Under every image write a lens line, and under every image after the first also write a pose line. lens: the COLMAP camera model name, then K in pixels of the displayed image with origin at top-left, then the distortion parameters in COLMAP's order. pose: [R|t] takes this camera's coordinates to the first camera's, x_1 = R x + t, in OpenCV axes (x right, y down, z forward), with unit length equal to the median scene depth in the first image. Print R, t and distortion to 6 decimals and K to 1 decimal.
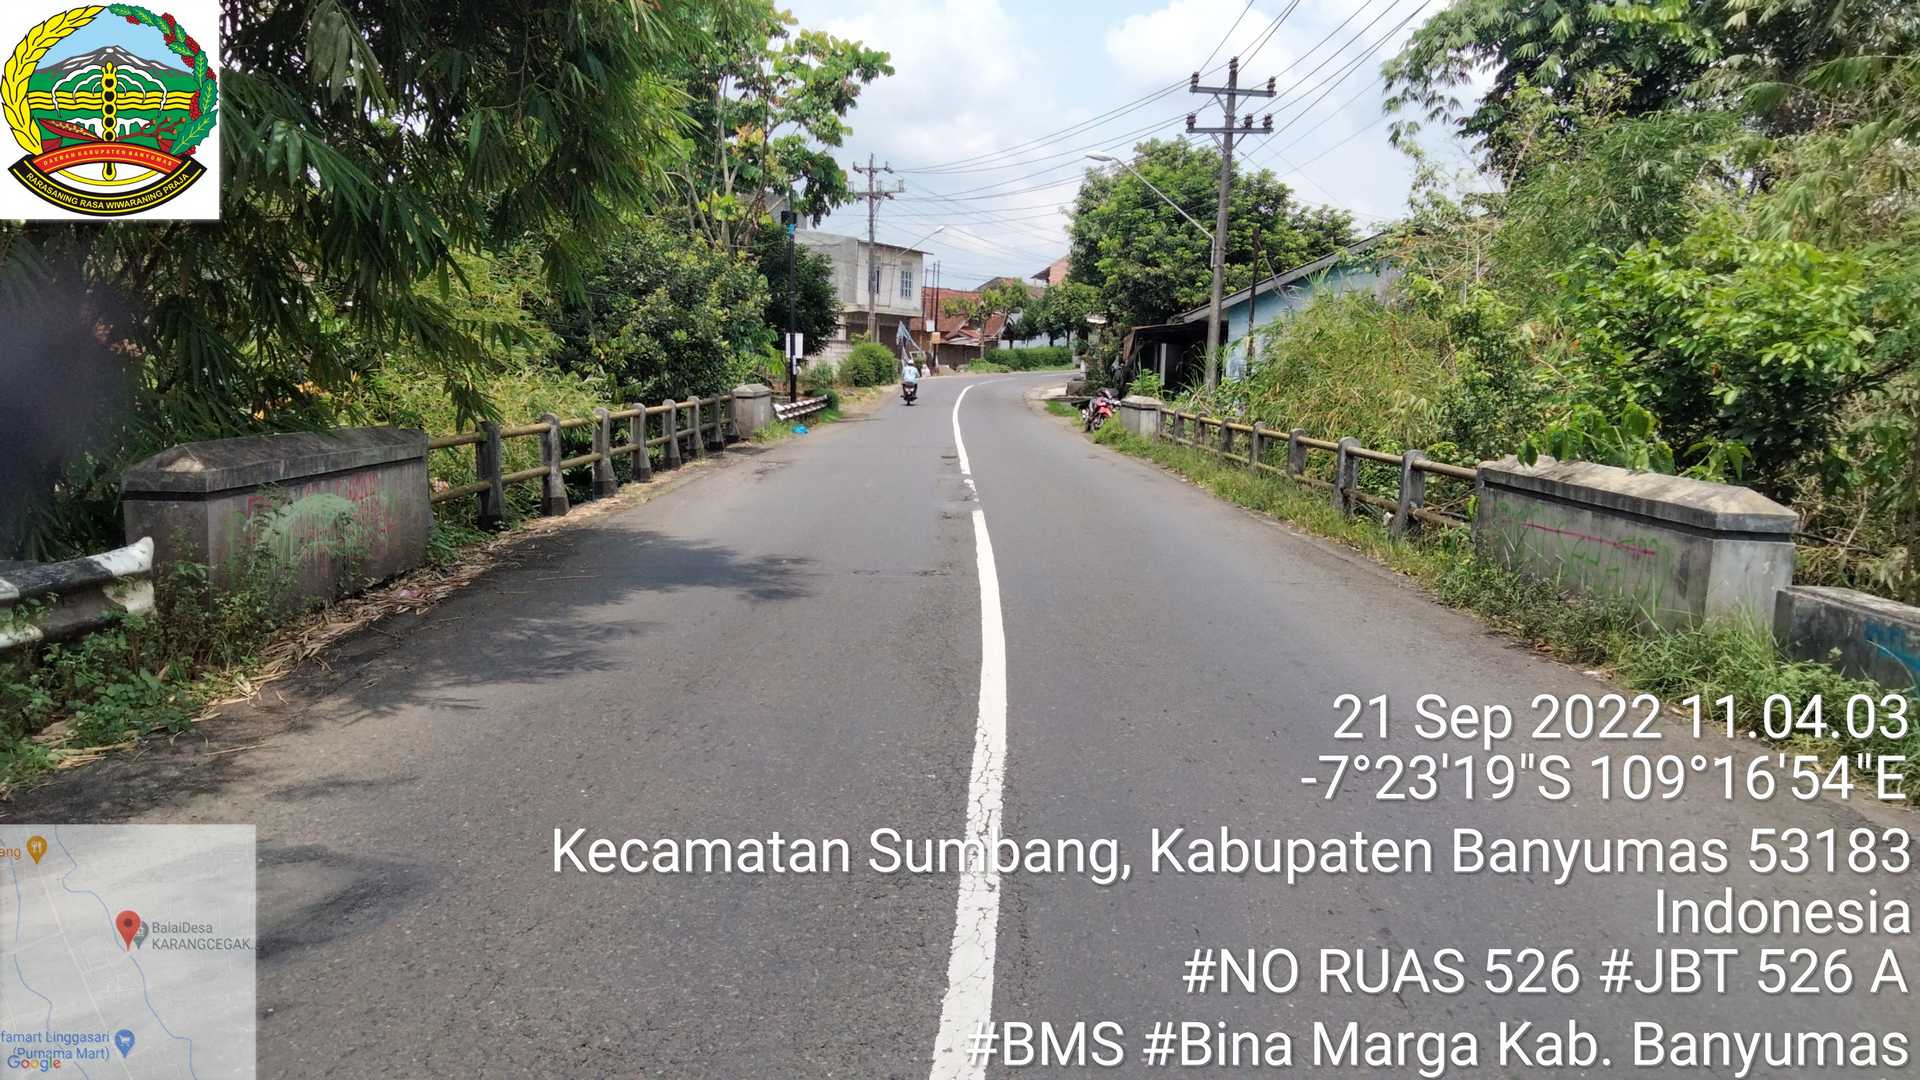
lens RADIAL K [[1391.2, 0, 960.0], [0, 1391.2, 540.0], [0, 0, 1]] dist [0.008177, 0.000266]
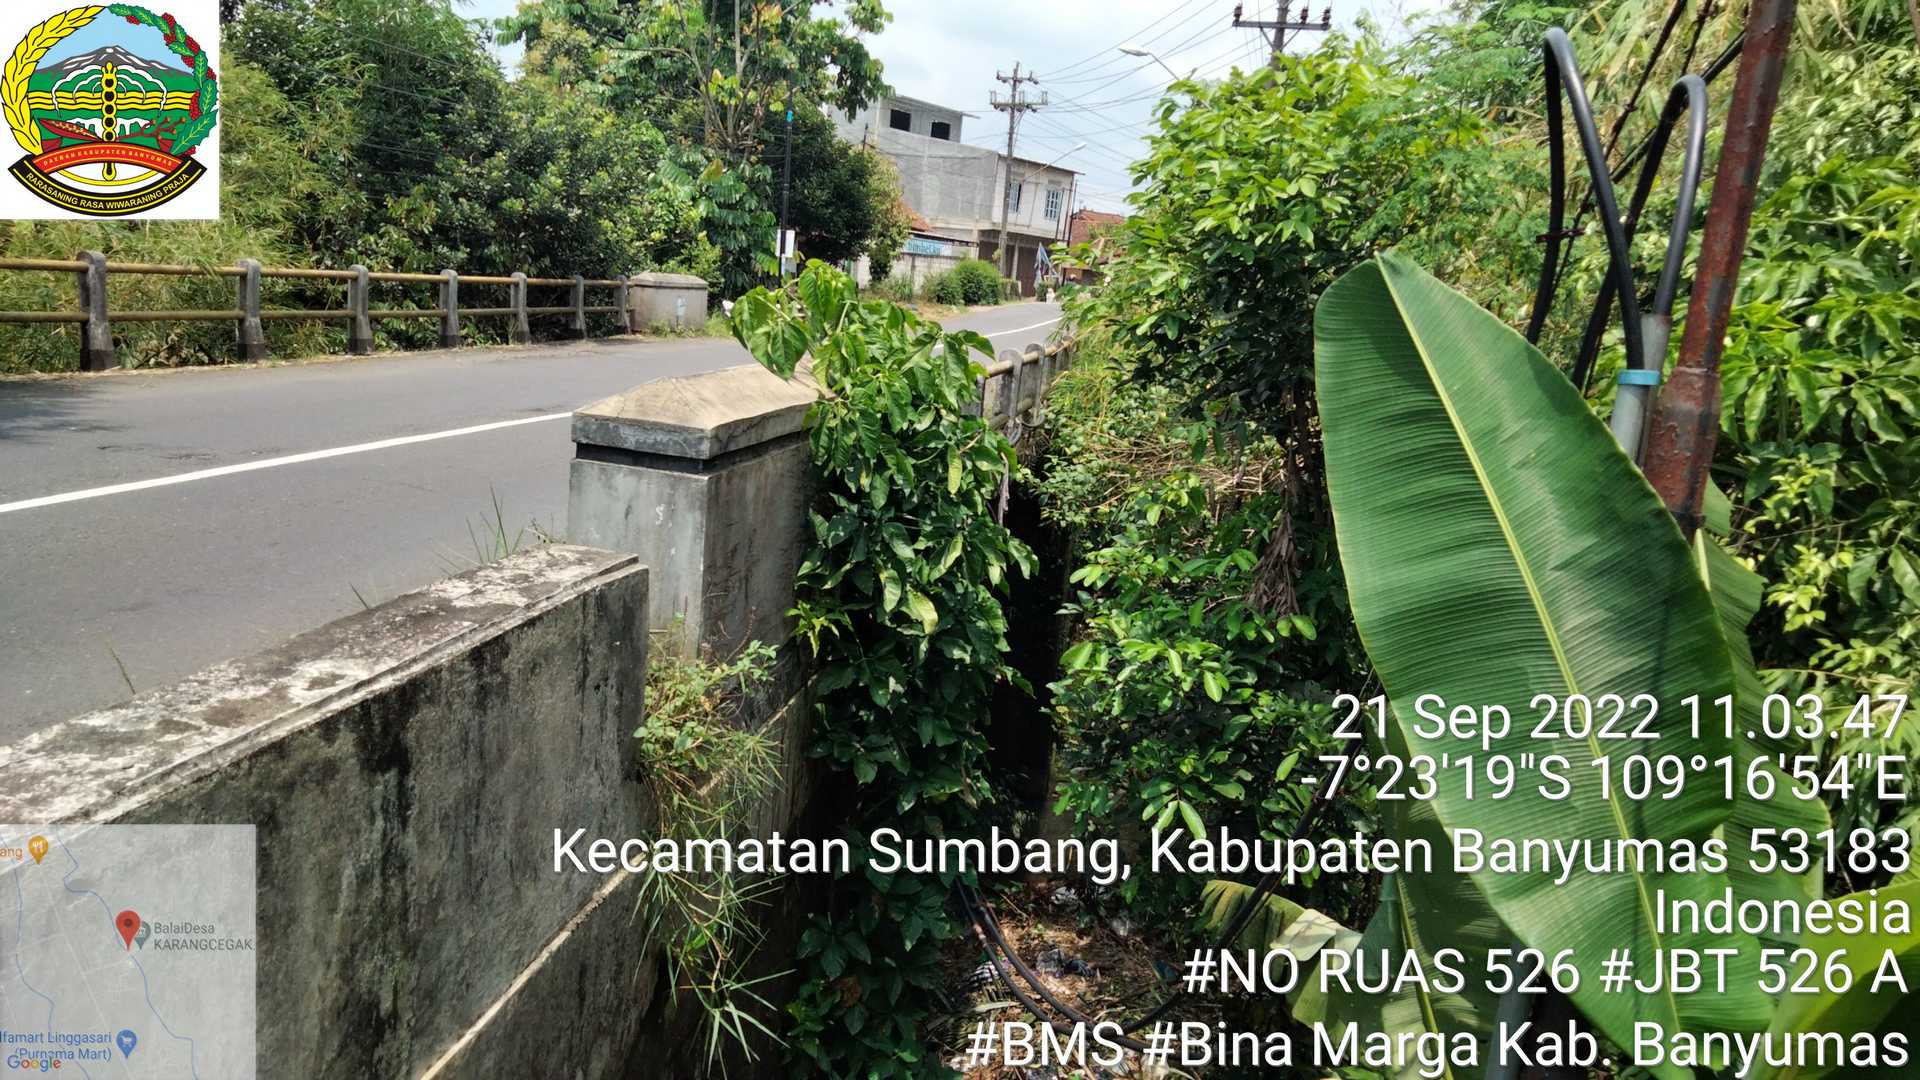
lens RADIAL K [[1391.2, 0, 960.0], [0, 1391.2, 540.0], [0, 0, 1]] dist [0.008177, 0.000266]
pose [[0.982796, 0.094952, -0.158419, 0.143862], [-0.087440, 0.994718, 0.053754, -0.002125], [0.162686, -0.038977, 0.985908, 0.081537]]
